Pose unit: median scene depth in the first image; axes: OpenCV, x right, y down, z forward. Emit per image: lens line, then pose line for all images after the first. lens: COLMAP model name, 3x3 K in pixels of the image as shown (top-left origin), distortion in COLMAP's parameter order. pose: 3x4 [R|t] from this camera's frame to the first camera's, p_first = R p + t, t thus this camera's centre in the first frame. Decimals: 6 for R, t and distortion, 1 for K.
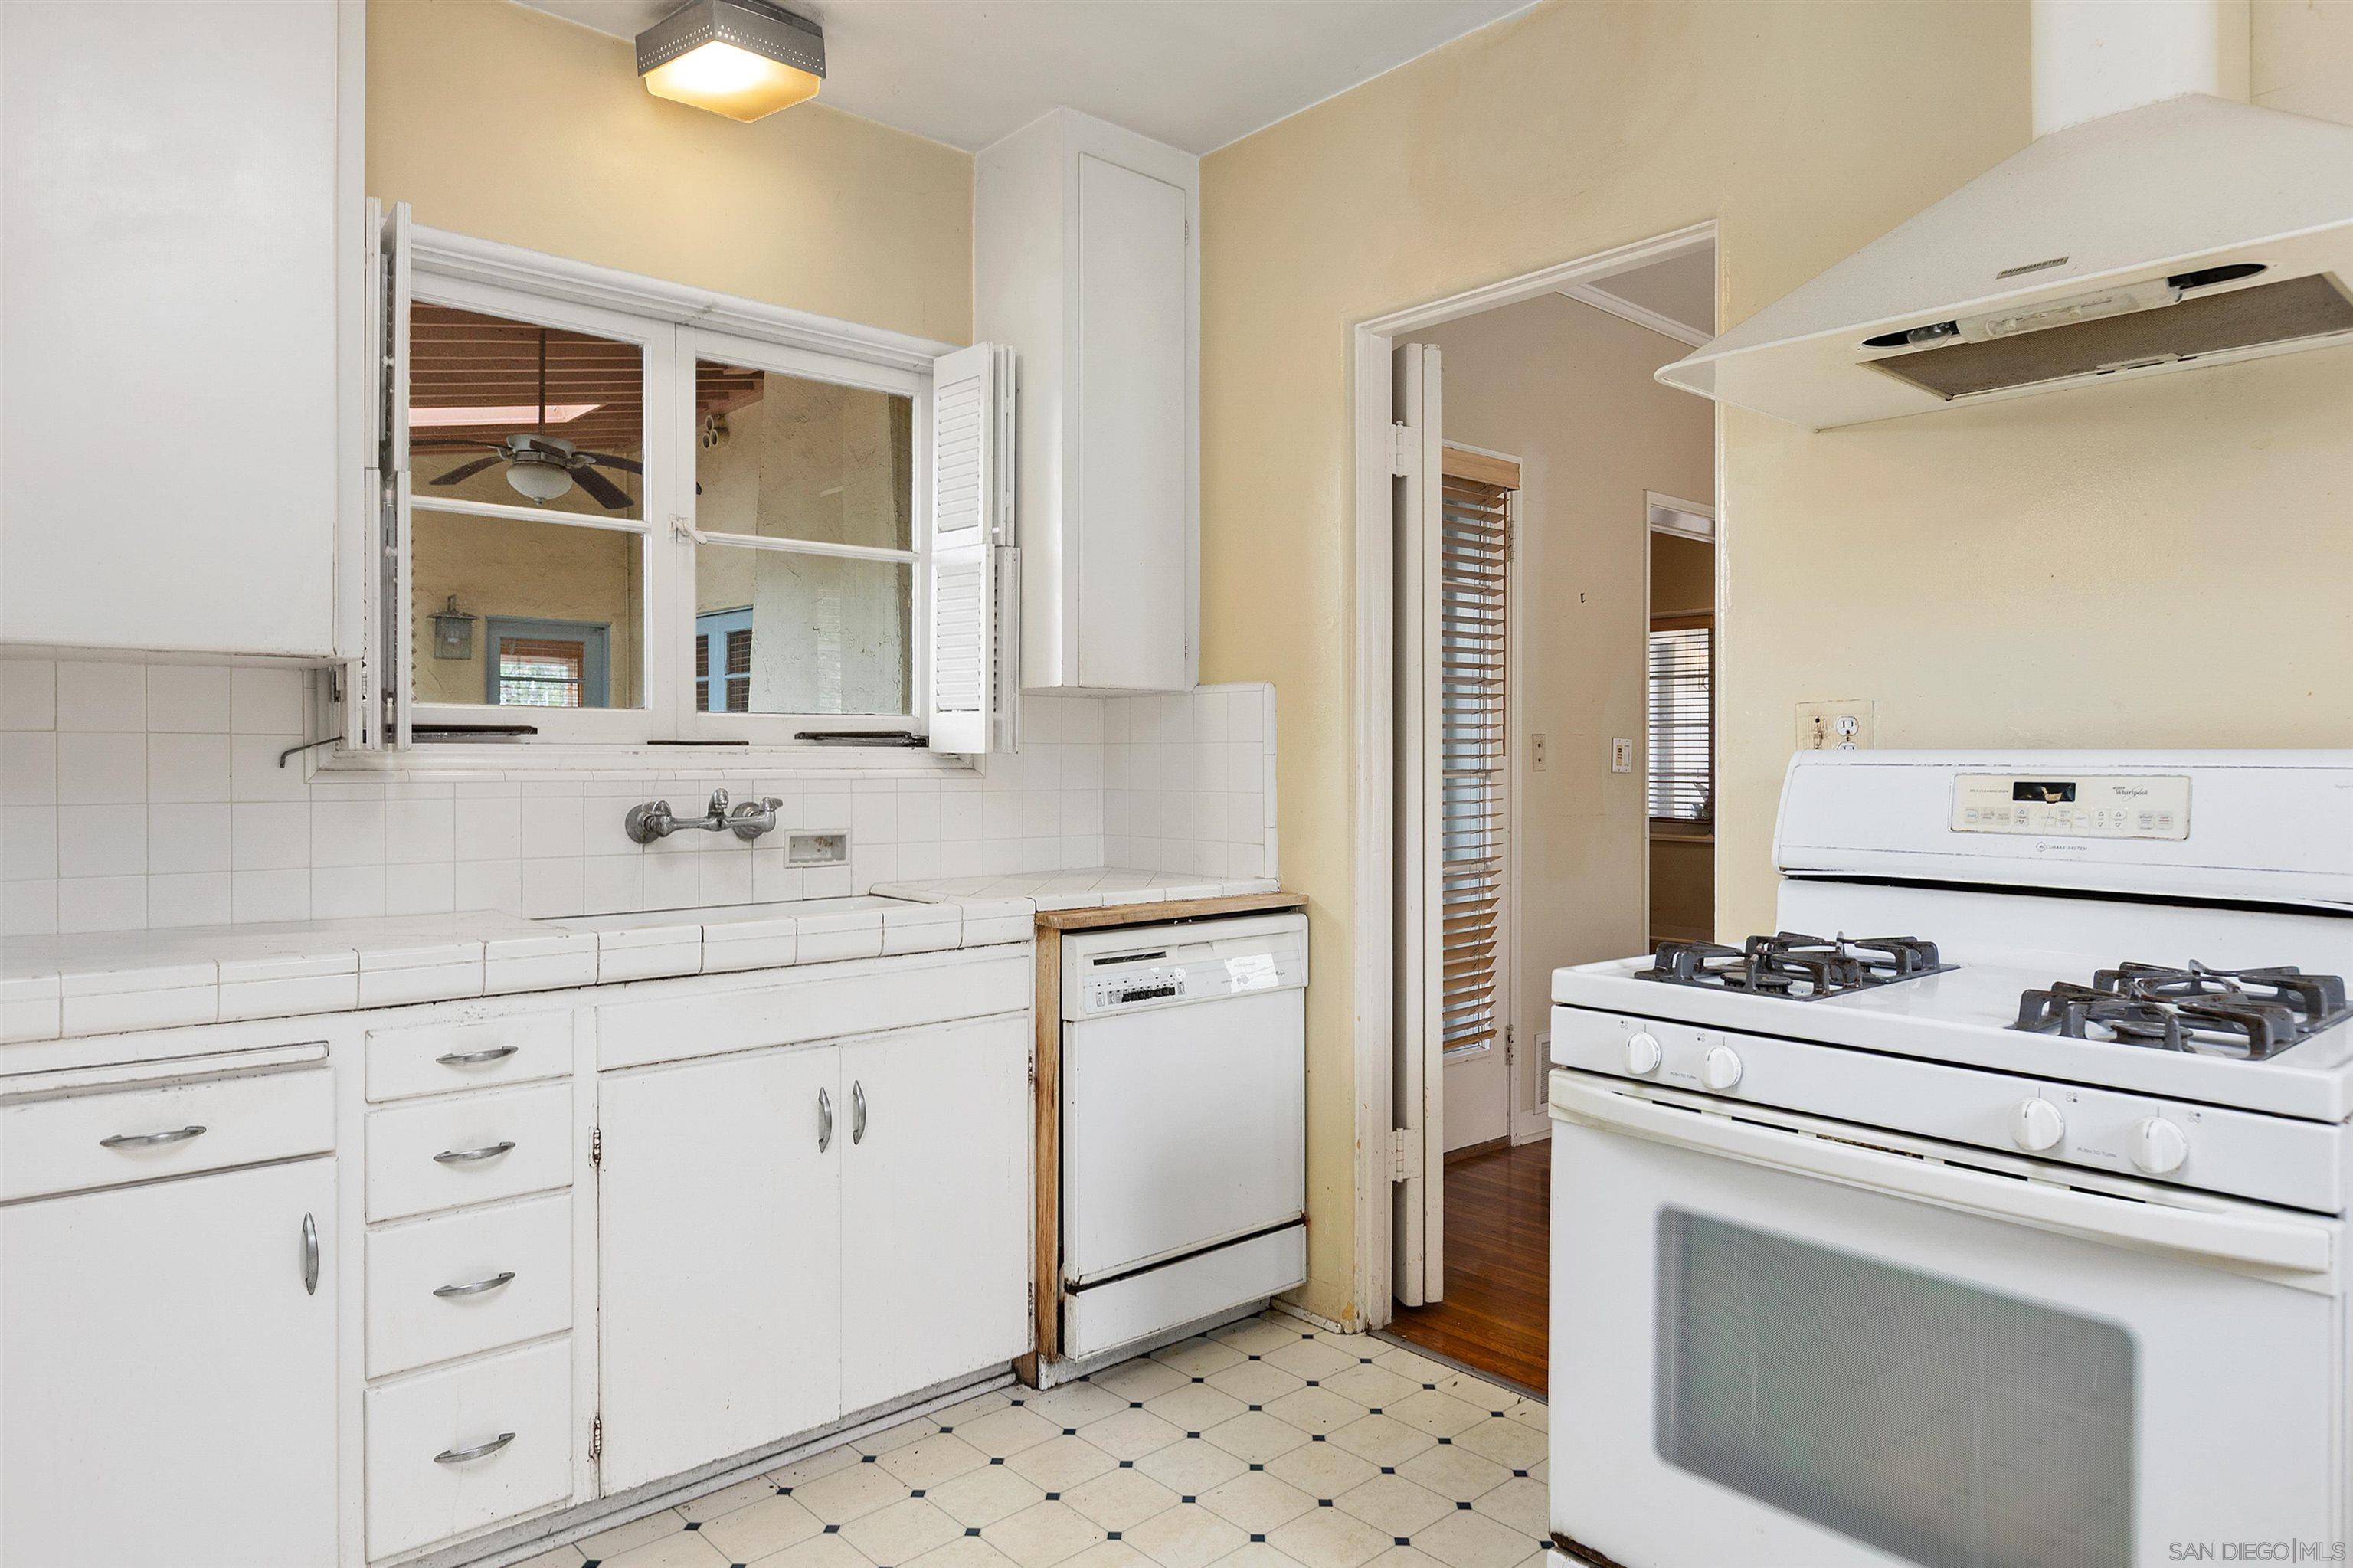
lens RADIAL K [[1455.9, 0, 1208.8], [0, 1455.9, 764.6], [0, 0, 1]] dist [-0.003092, 0.000033]
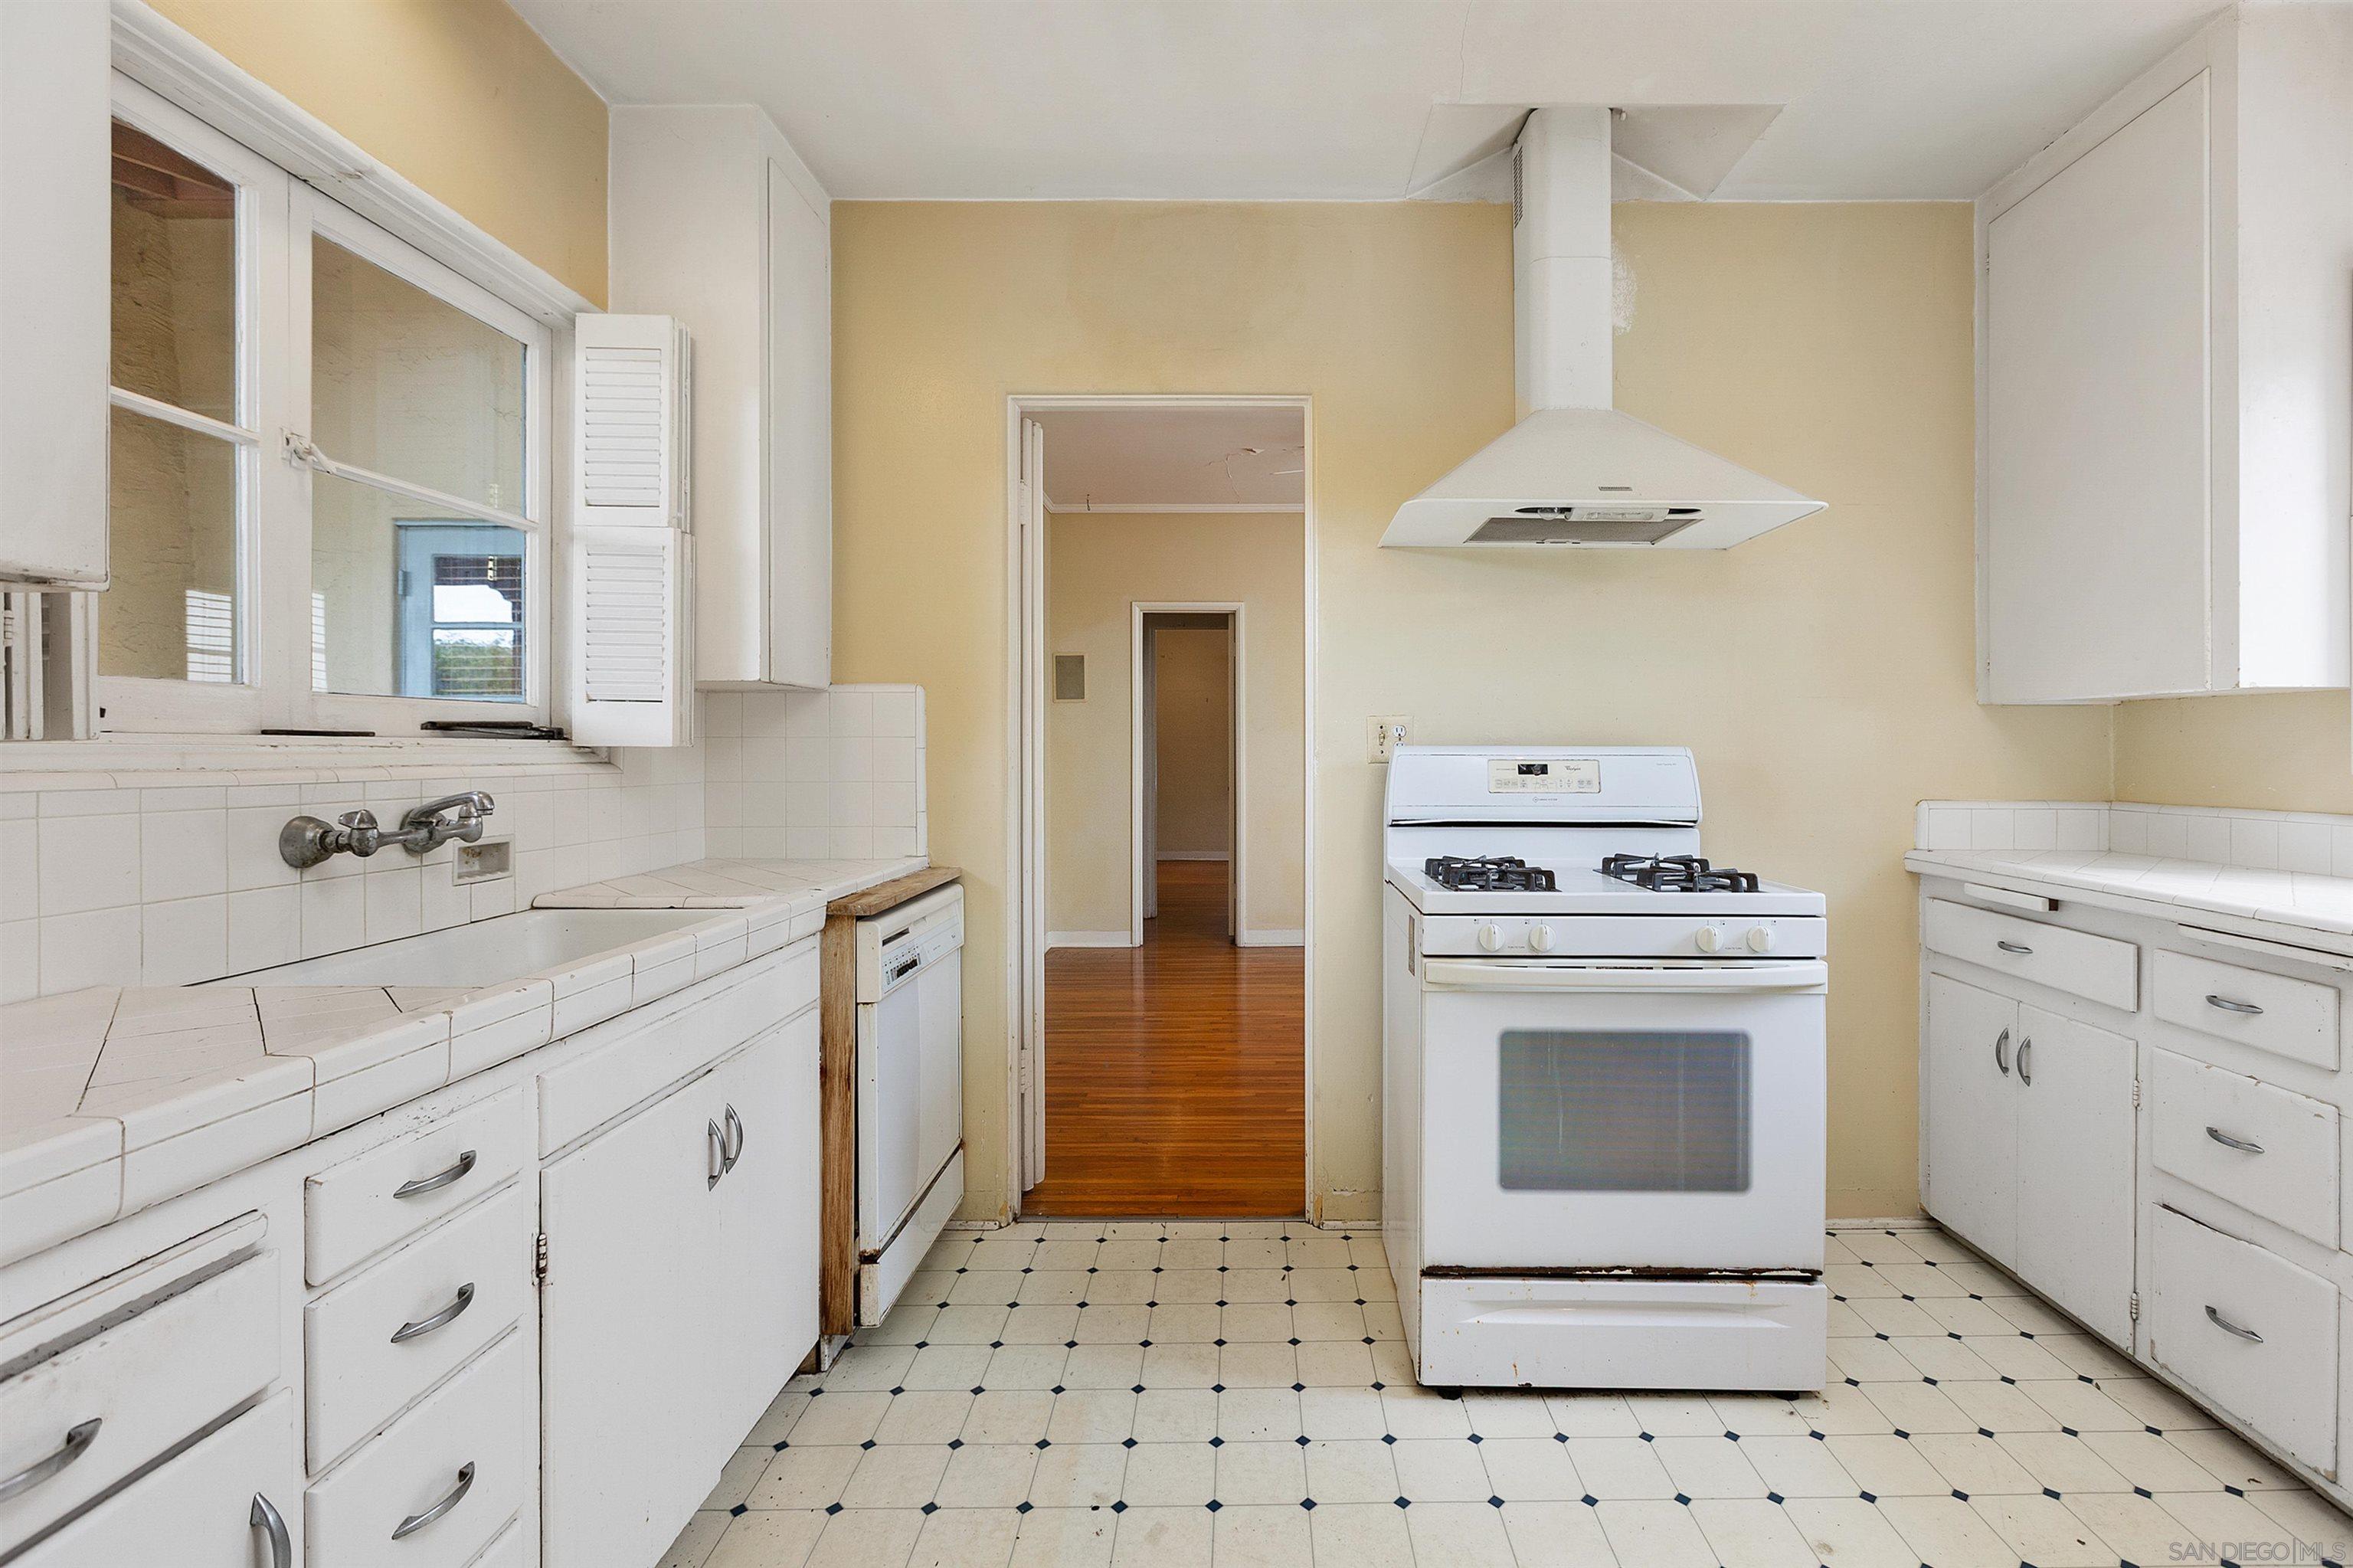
lens RADIAL K [[1076.2, 0, 1292.2], [0, 1076.2, 753.4], [0, 0, 1]] dist [-0.000114, -0.000989]
pose [[0.651597, -0.003171, 0.758559, -0.459578], [0.004498, 0.999990, 0.000317, -0.002131], [-0.758552, 0.003205, 0.651604, 0.251523]]
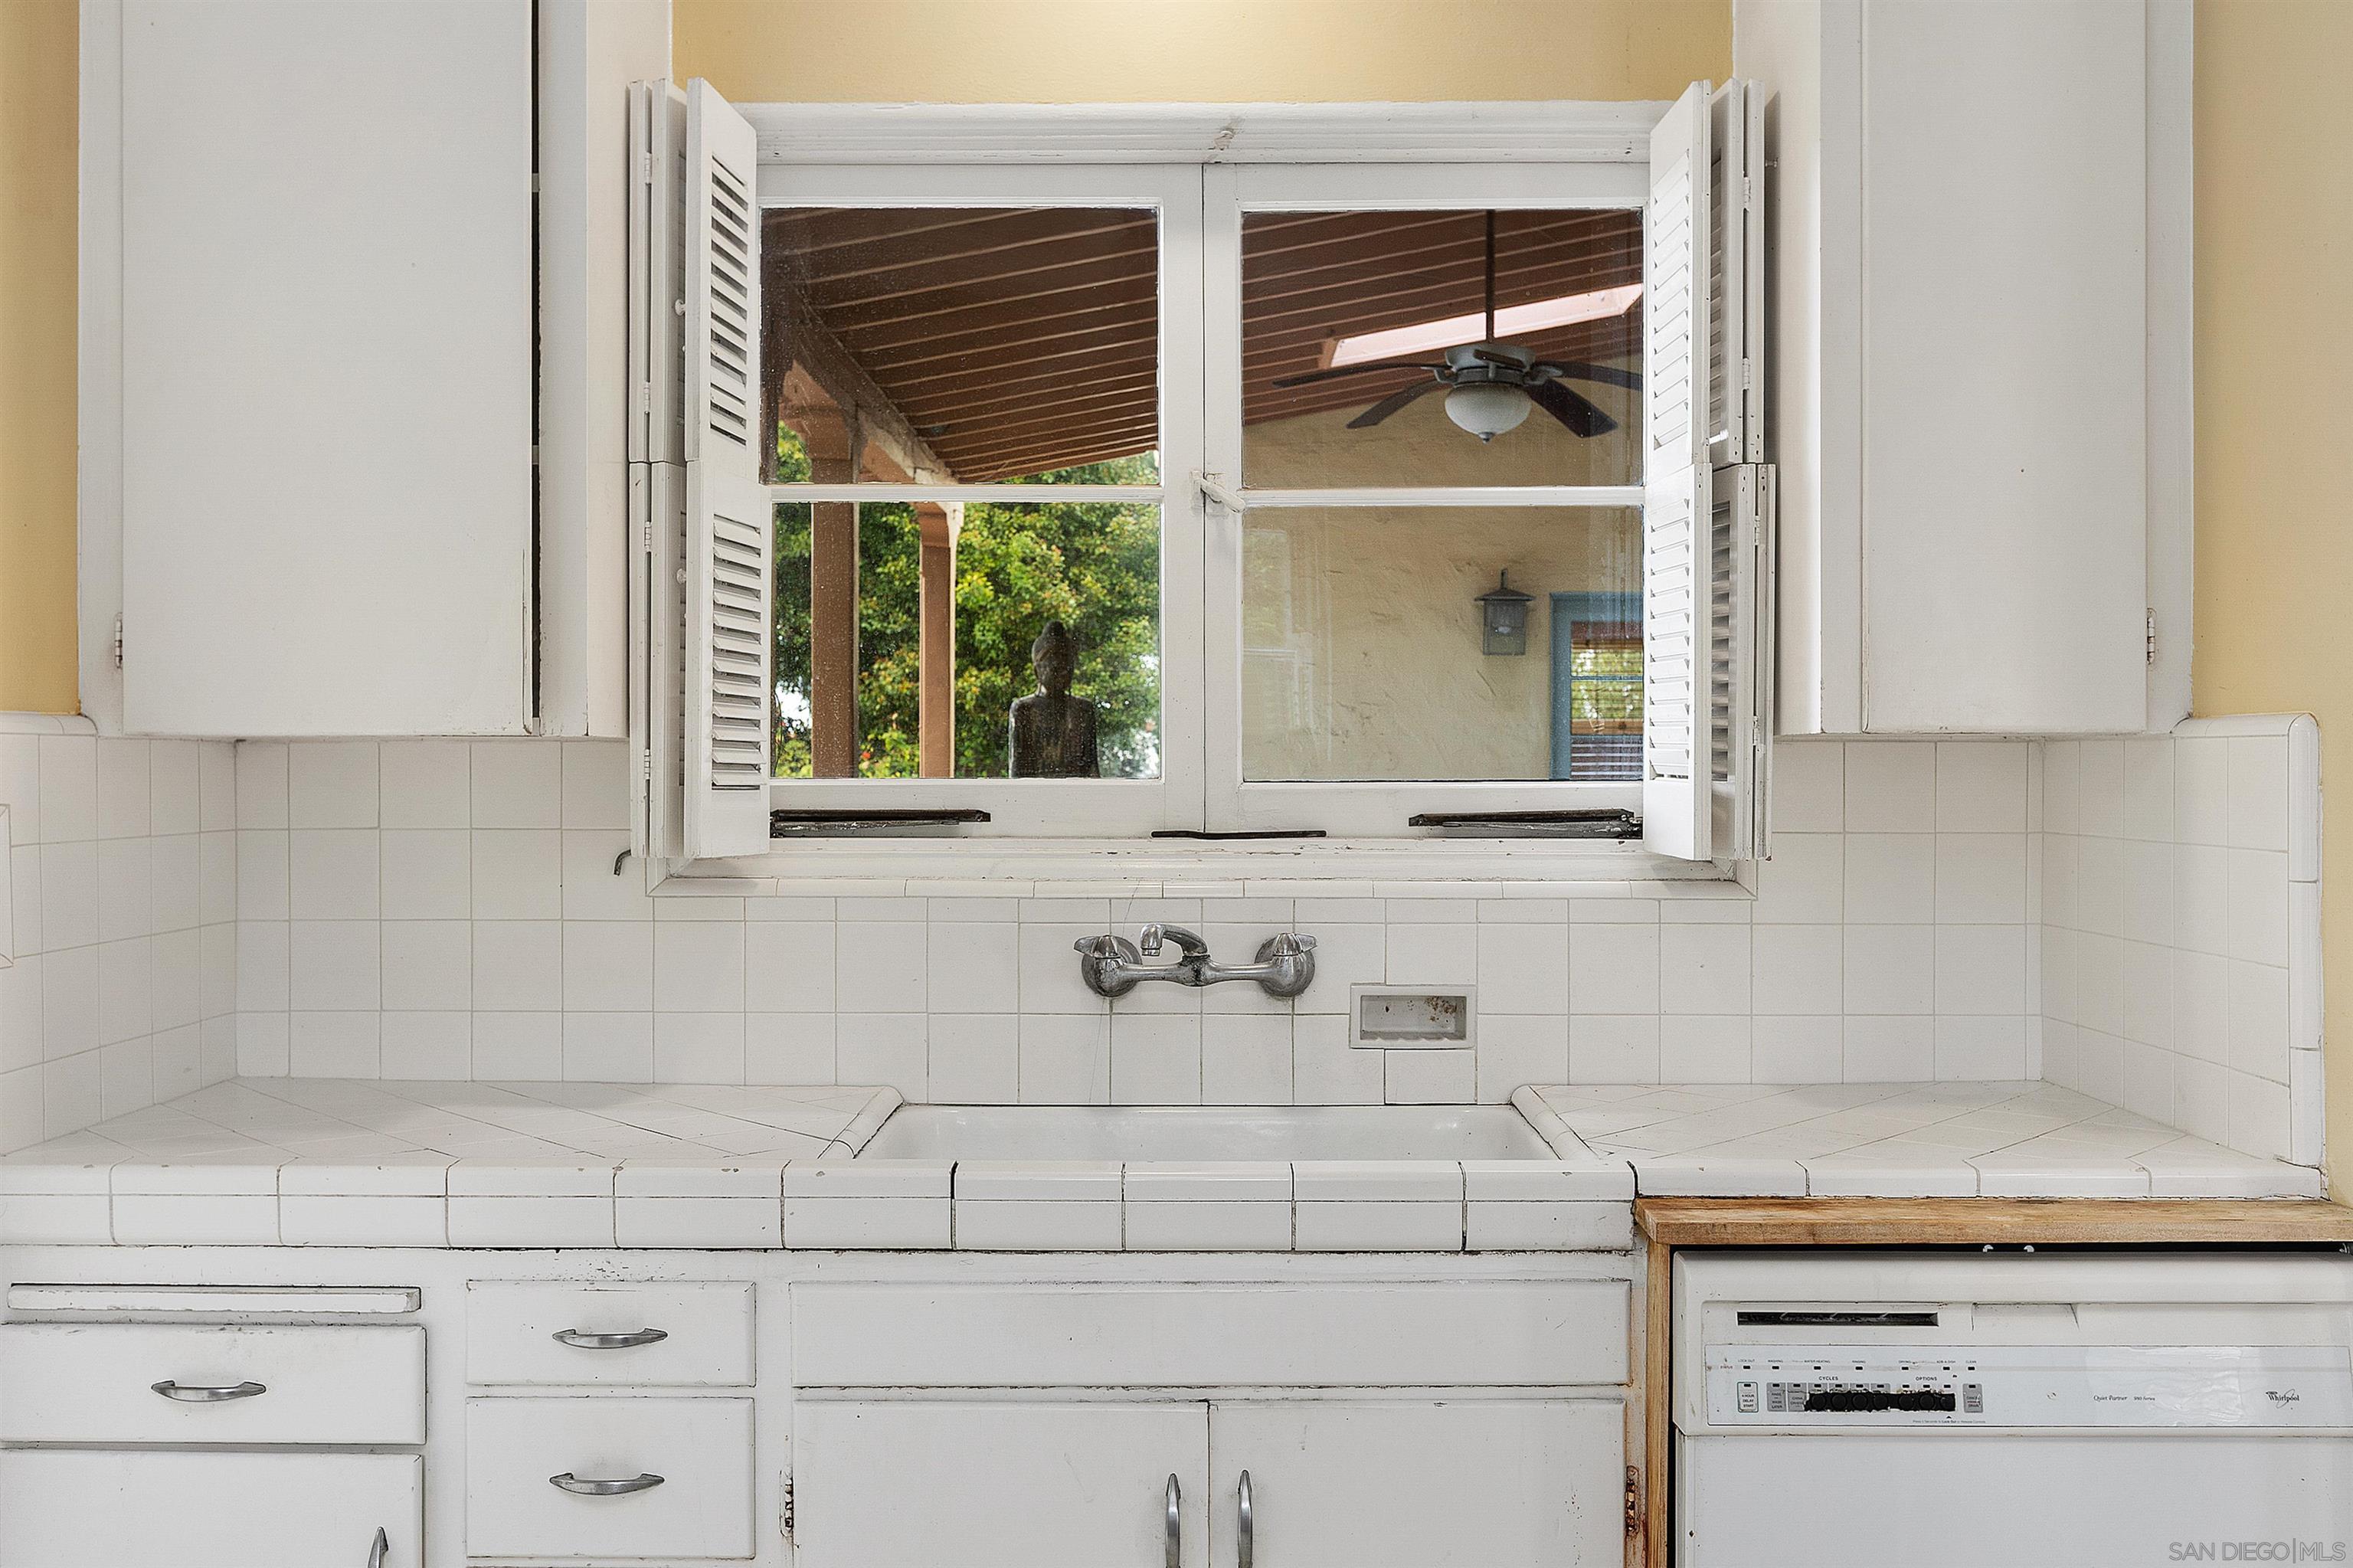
lens RADIAL K [[2059.7, 0, 1247.9], [0, 2059.7, 753.2], [0, 0, 1]] dist [-0.007270, 0.009253]
pose [[0.731306, -0.000277, -0.682050, 0.258123], [-0.002832, 0.999990, -0.003442, -0.047408], [0.682044, 0.004448, 0.731298, 0.372056]]
